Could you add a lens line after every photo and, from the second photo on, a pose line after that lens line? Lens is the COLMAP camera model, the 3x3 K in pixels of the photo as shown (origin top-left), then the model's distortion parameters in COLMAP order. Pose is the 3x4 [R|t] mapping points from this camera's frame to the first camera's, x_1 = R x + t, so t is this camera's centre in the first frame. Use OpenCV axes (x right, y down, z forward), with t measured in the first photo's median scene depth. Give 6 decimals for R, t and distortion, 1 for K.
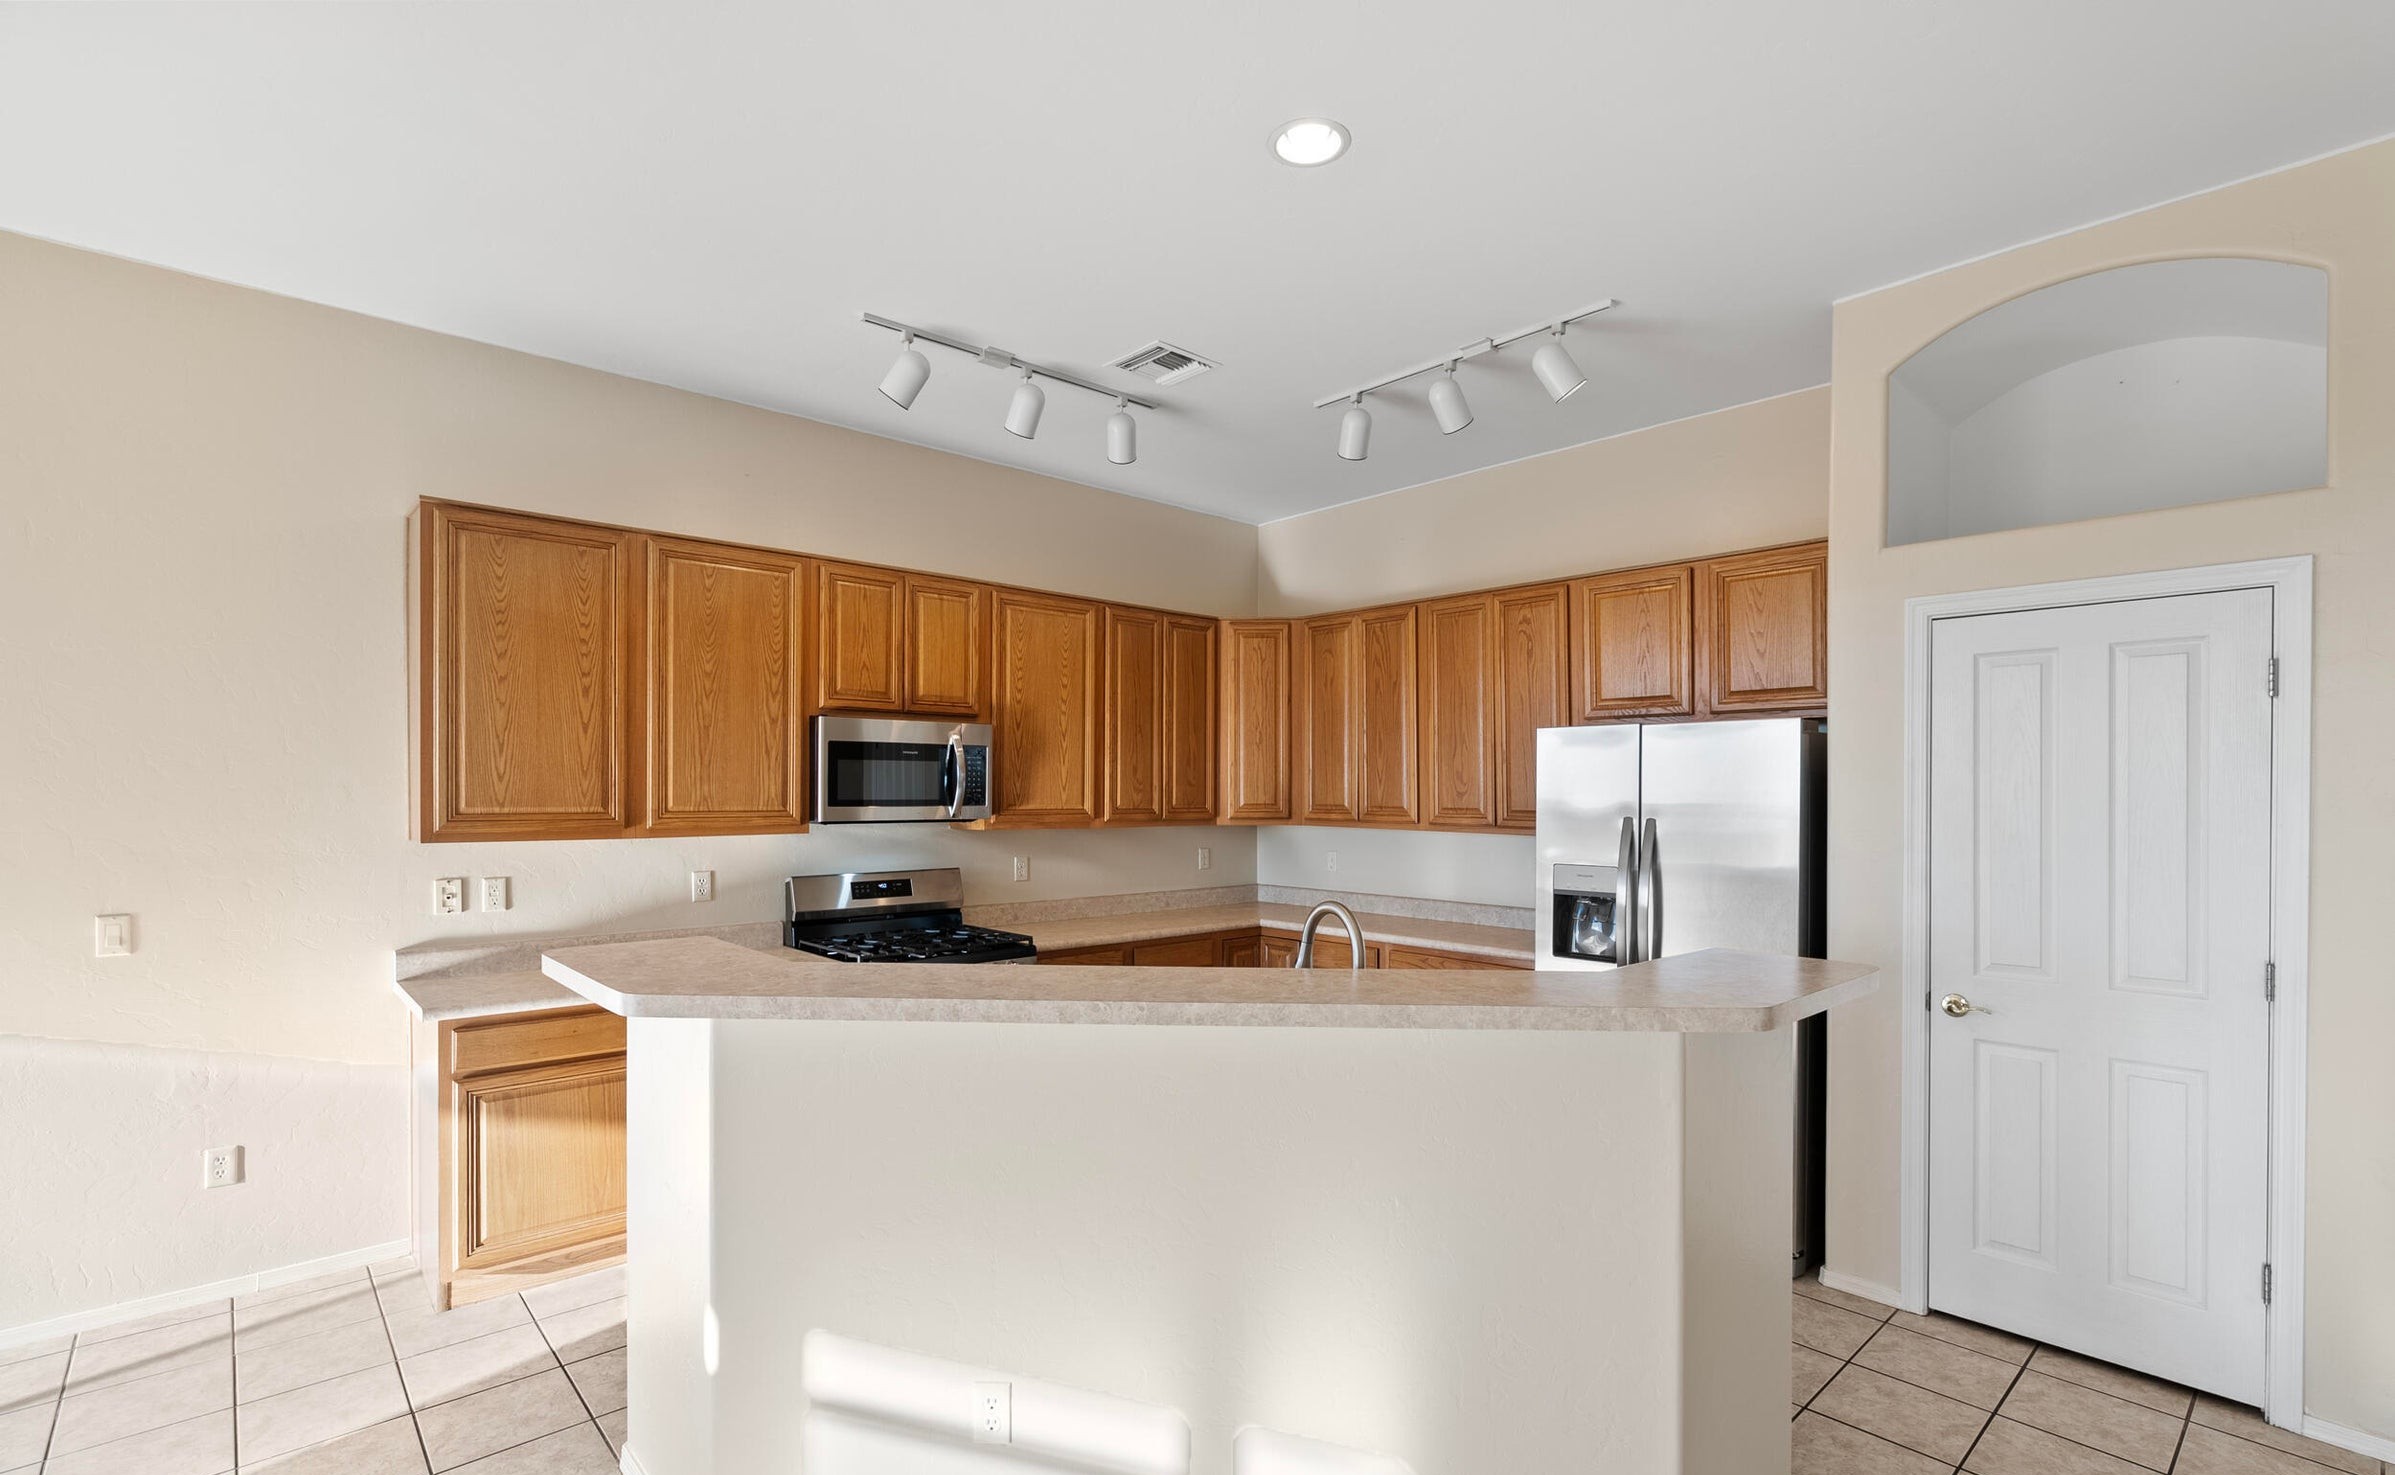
lens RADIAL K [[1086.1, 0, 1195.8], [0, 1086.1, 802.3], [0, 0, 1]] dist [0.000151, 0.000682]
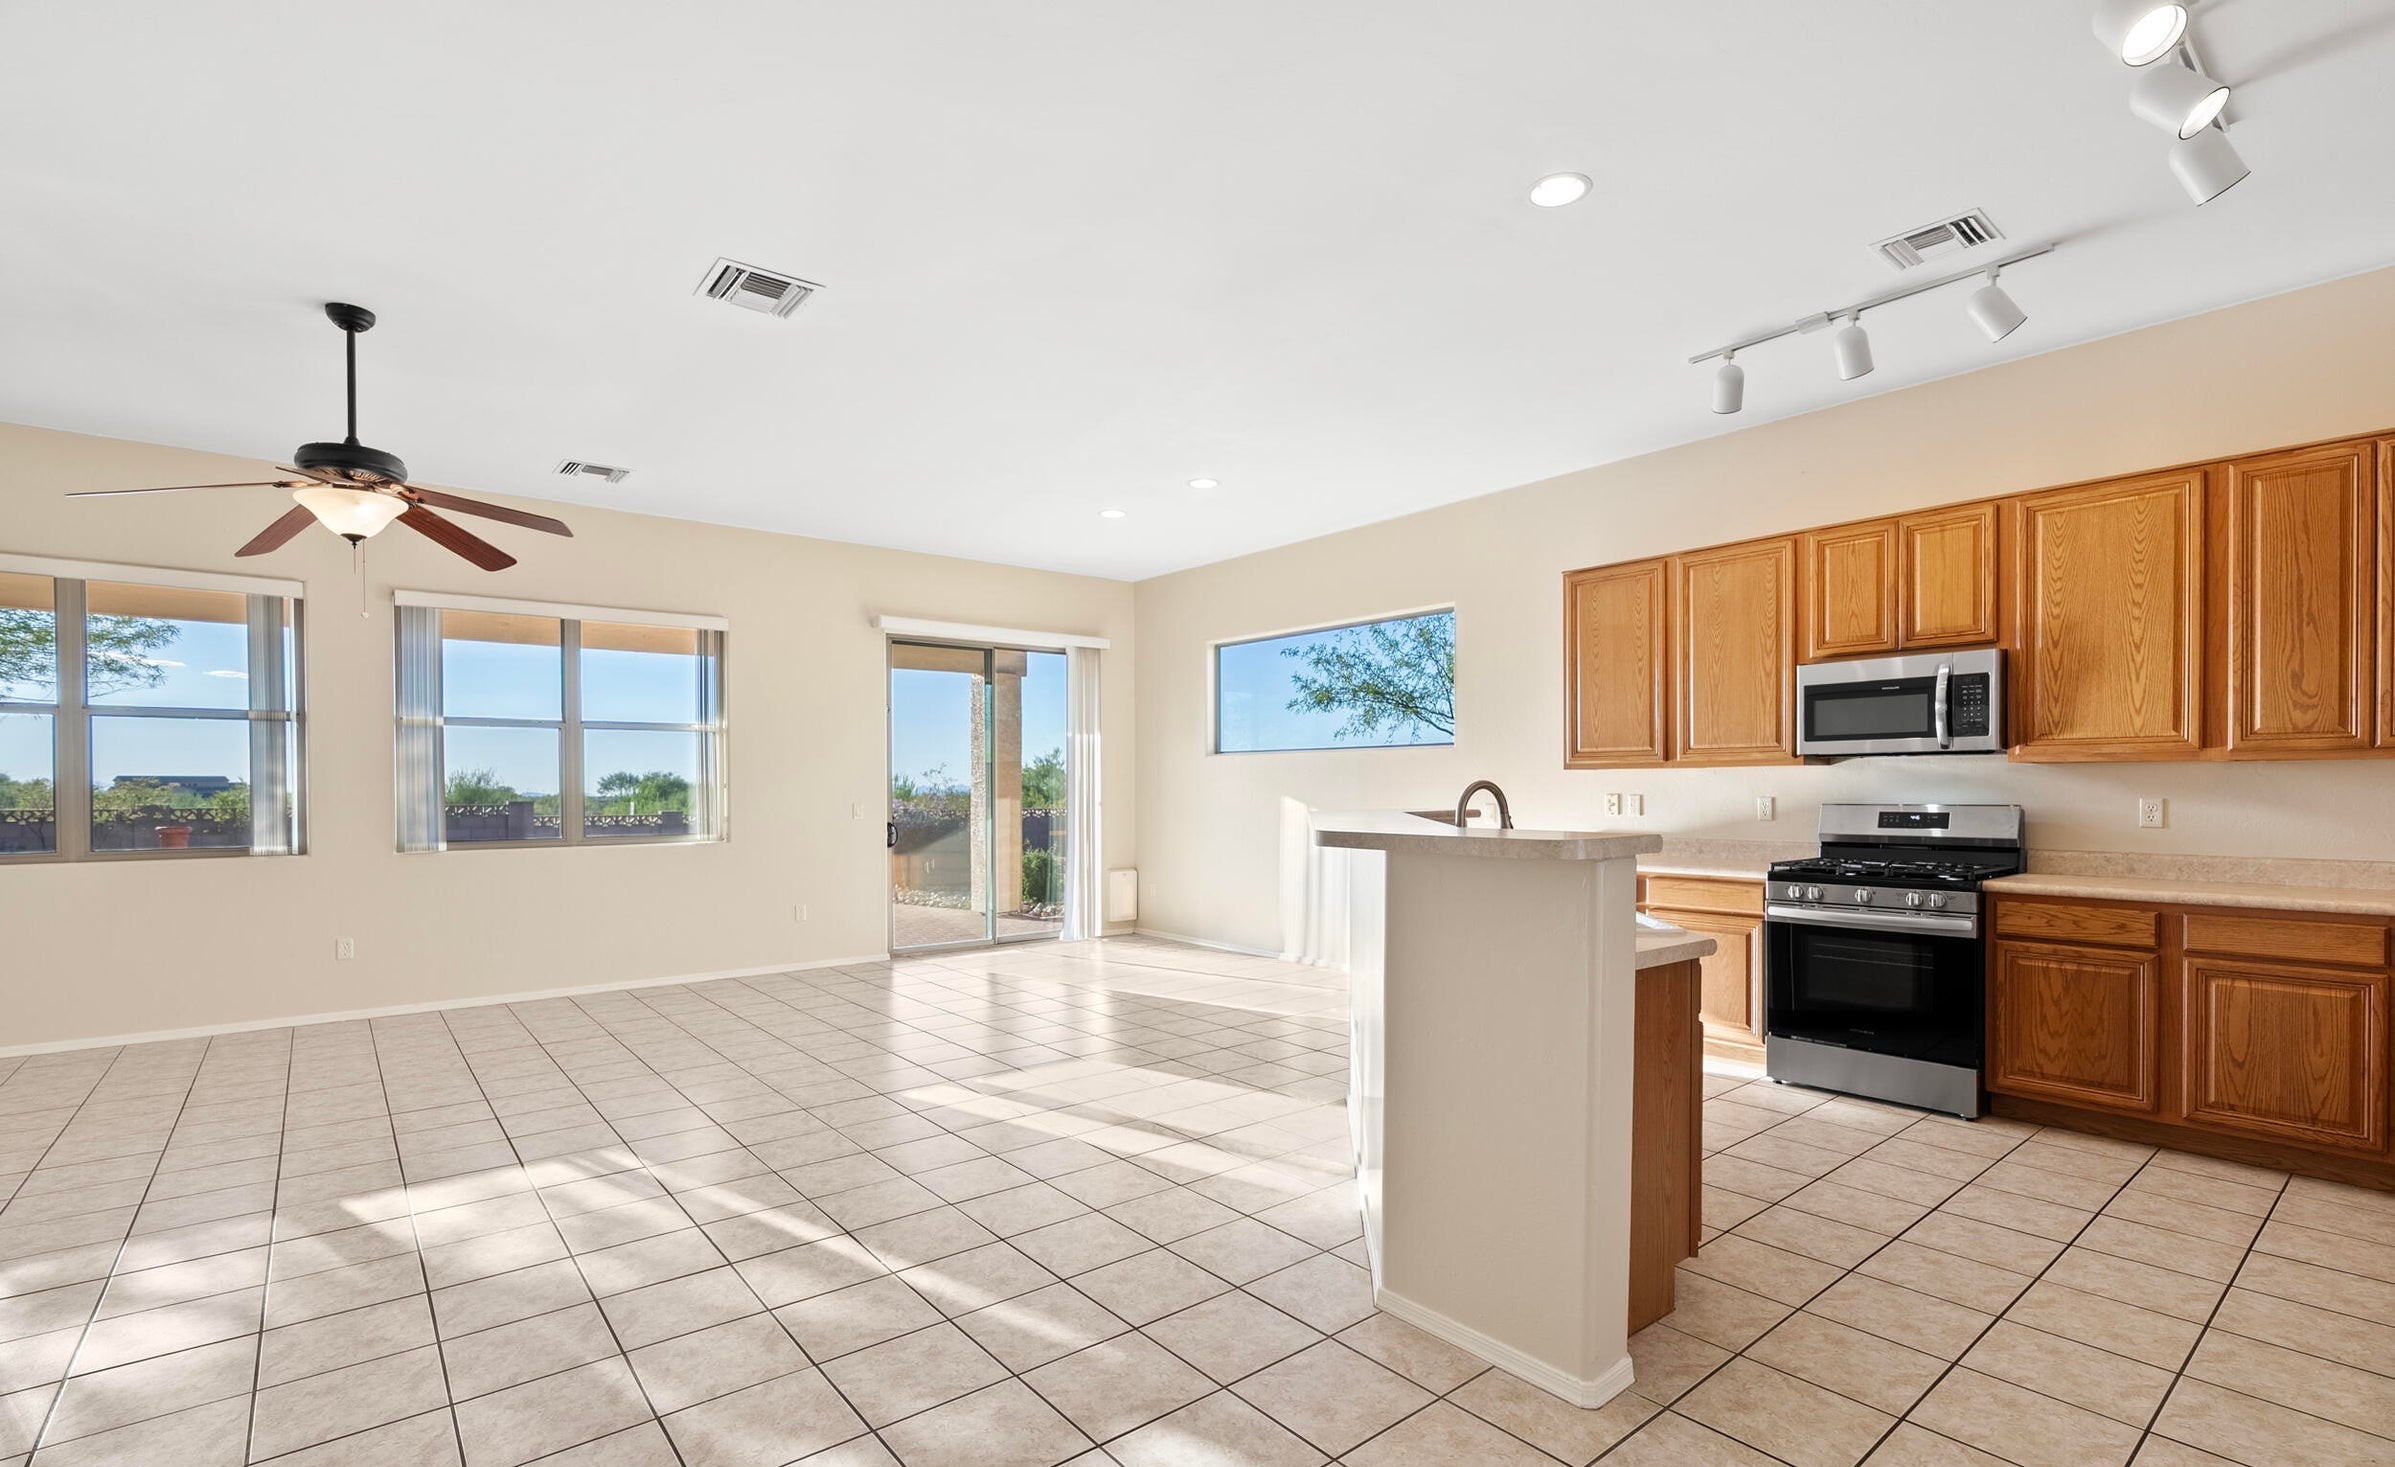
lens RADIAL K [[1086.1, 0, 1195.8], [0, 1086.1, 798.3], [0, 0, 1]] dist [0.000151, 0.000682]
pose [[-0.047816, 0.007801, -0.998826, 0.948120], [-0.004071, 0.999960, 0.008004, 0.063726], [0.998848, 0.004449, -0.047782, 0.432357]]
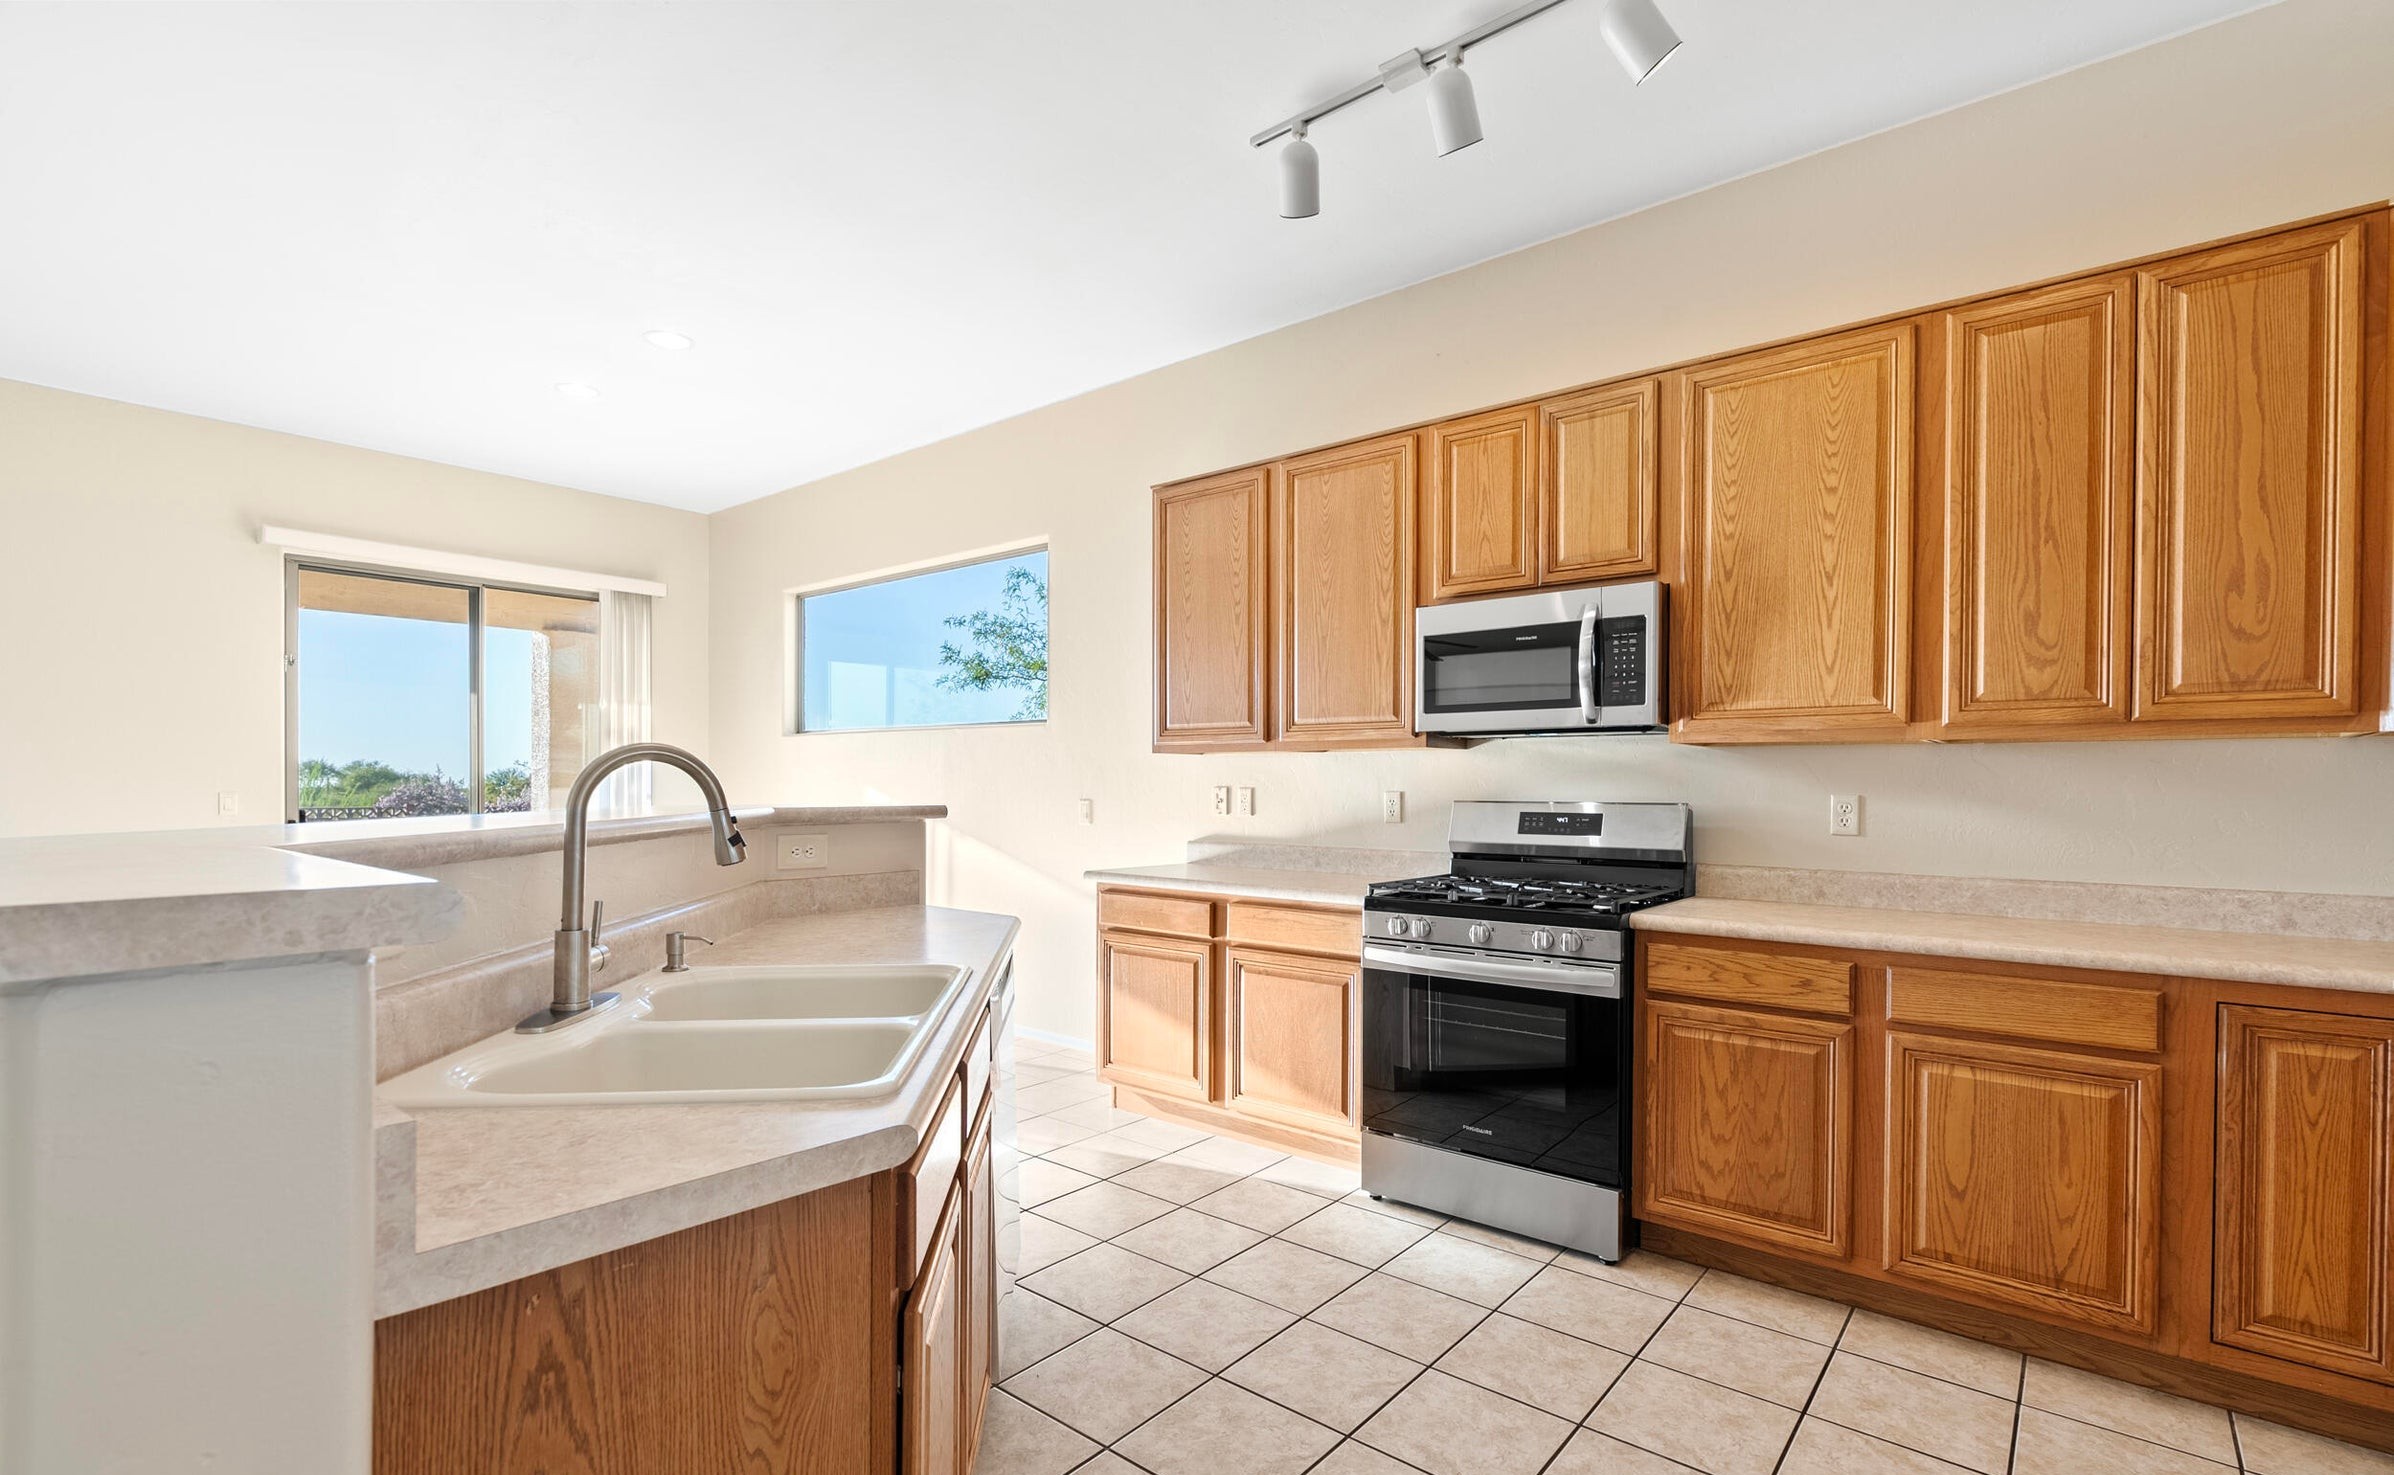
lens RADIAL K [[1088.1, 0, 1192.6], [0, 1088.1, 796.3], [0, 0, 1]] dist [-0.000558, 0.000509]
pose [[0.136826, 0.007877, -0.990564, 0.520397], [-0.013356, 0.999892, 0.006107, 0.071220], [0.990505, 0.012395, 0.136916, 0.768879]]
